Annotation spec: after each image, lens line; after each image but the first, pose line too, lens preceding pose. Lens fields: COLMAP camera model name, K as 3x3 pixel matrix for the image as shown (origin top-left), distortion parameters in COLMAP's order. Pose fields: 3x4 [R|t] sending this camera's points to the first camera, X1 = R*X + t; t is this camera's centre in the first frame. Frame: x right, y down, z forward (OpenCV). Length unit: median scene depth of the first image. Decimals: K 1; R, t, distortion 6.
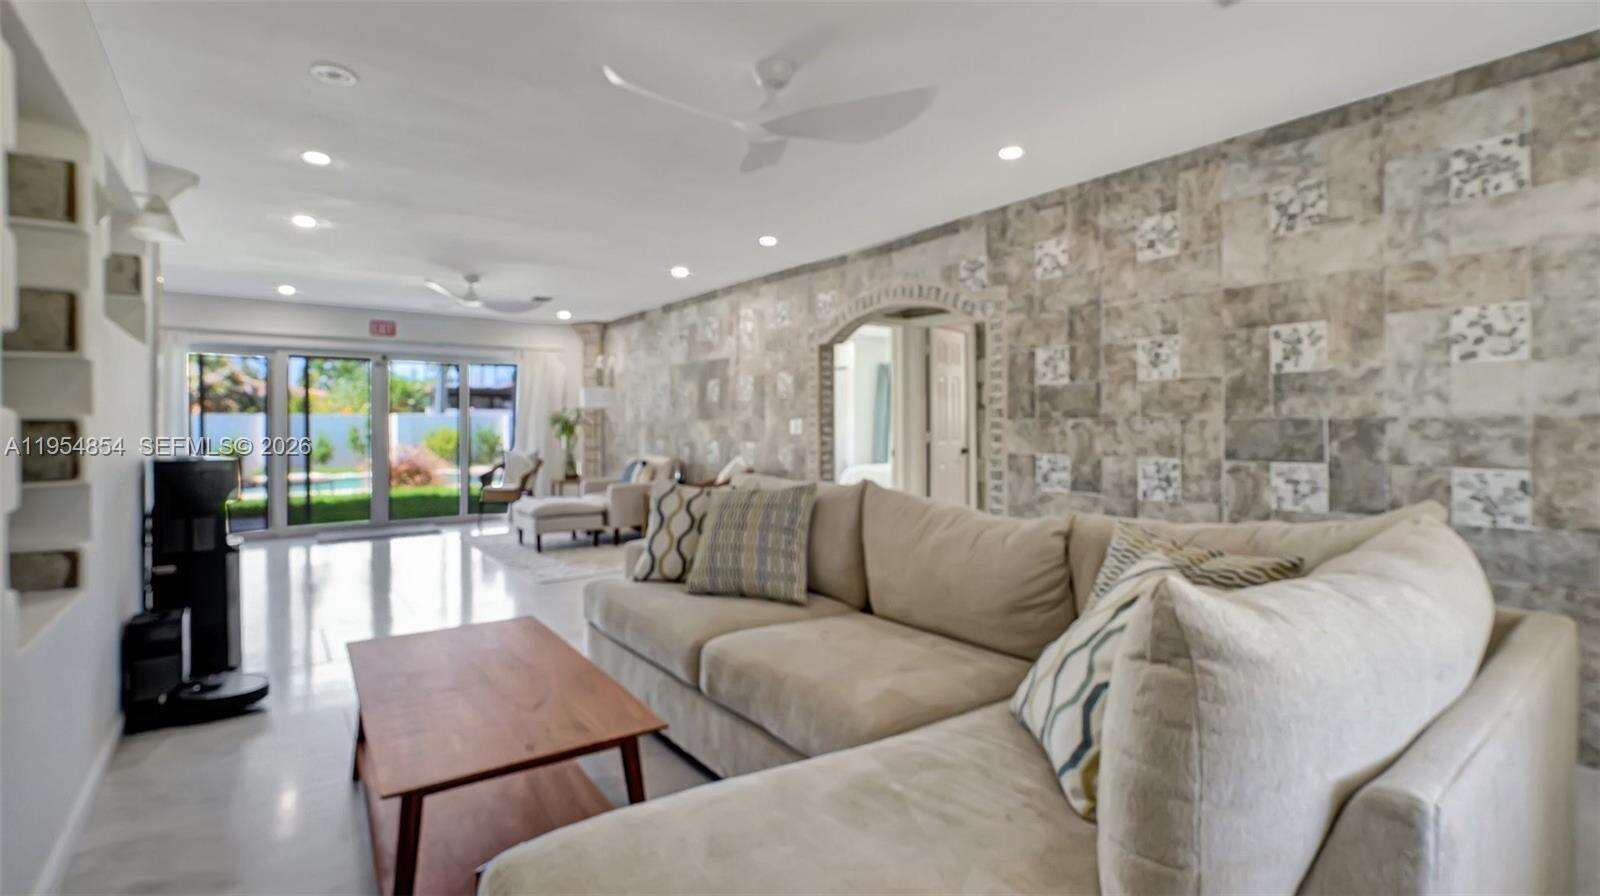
lens RADIAL K [[716.9, 0, 801.8], [0, 716.9, 441.2], [0, 0, 1]] dist [-0.001093, -0.000119]
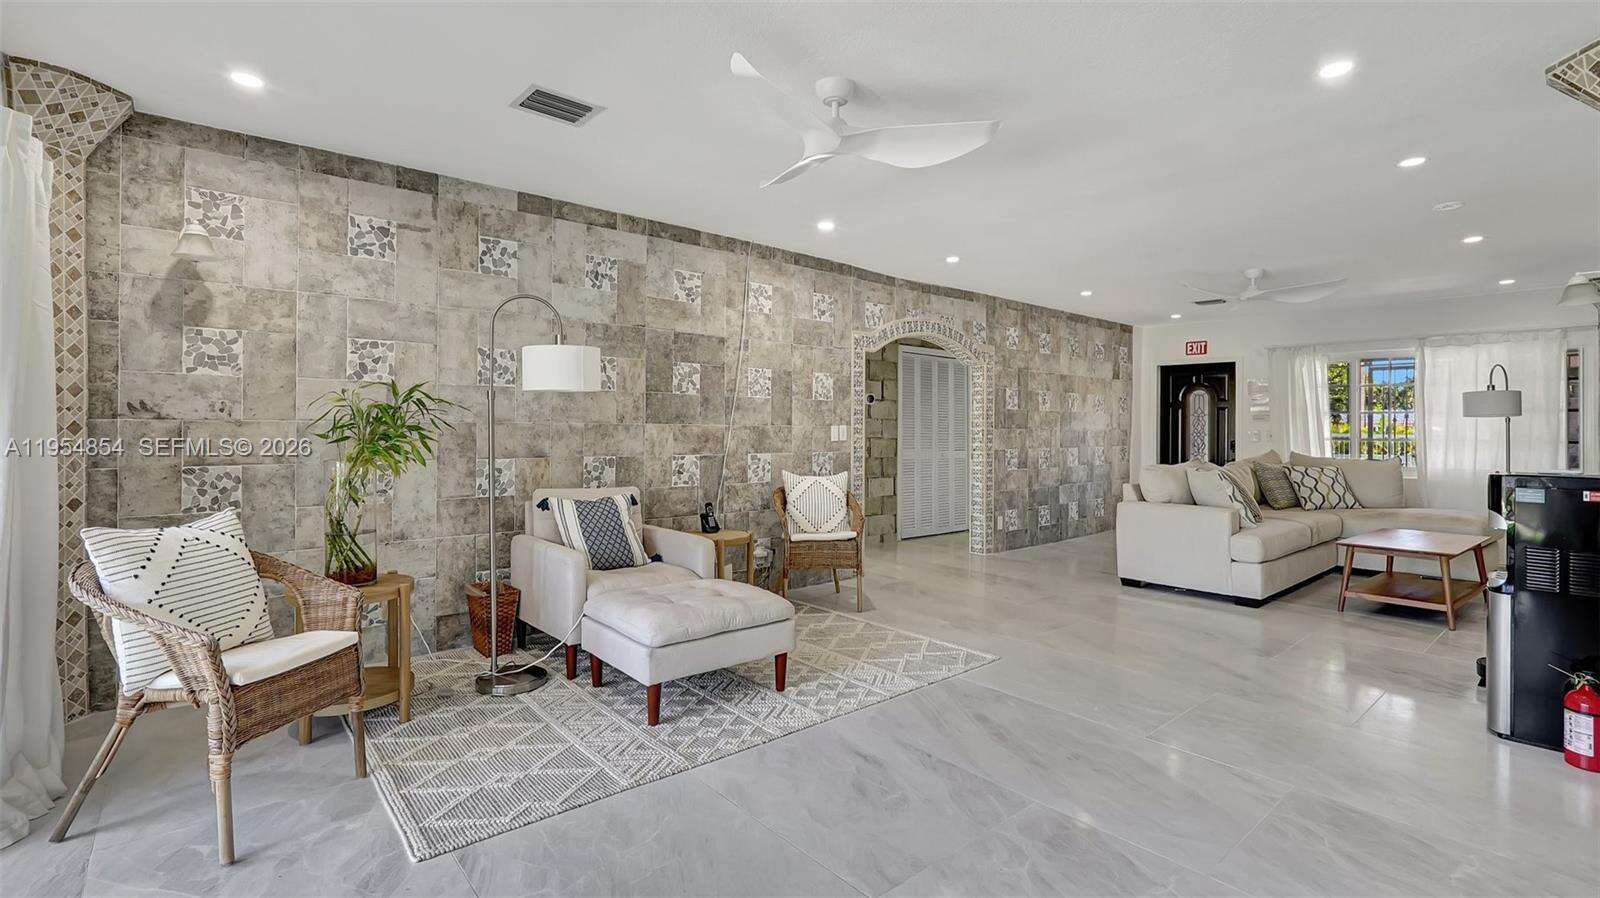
lens RADIAL K [[716.9, 0, 801.8], [0, 716.9, 442.2], [0, 0, 1]] dist [-0.001093, -0.000119]
pose [[-0.052829, -0.012811, 0.998521, -1.195515], [0.018318, 0.999737, 0.013796, -0.027842], [-0.998436, 0.019019, -0.052581, 1.389271]]
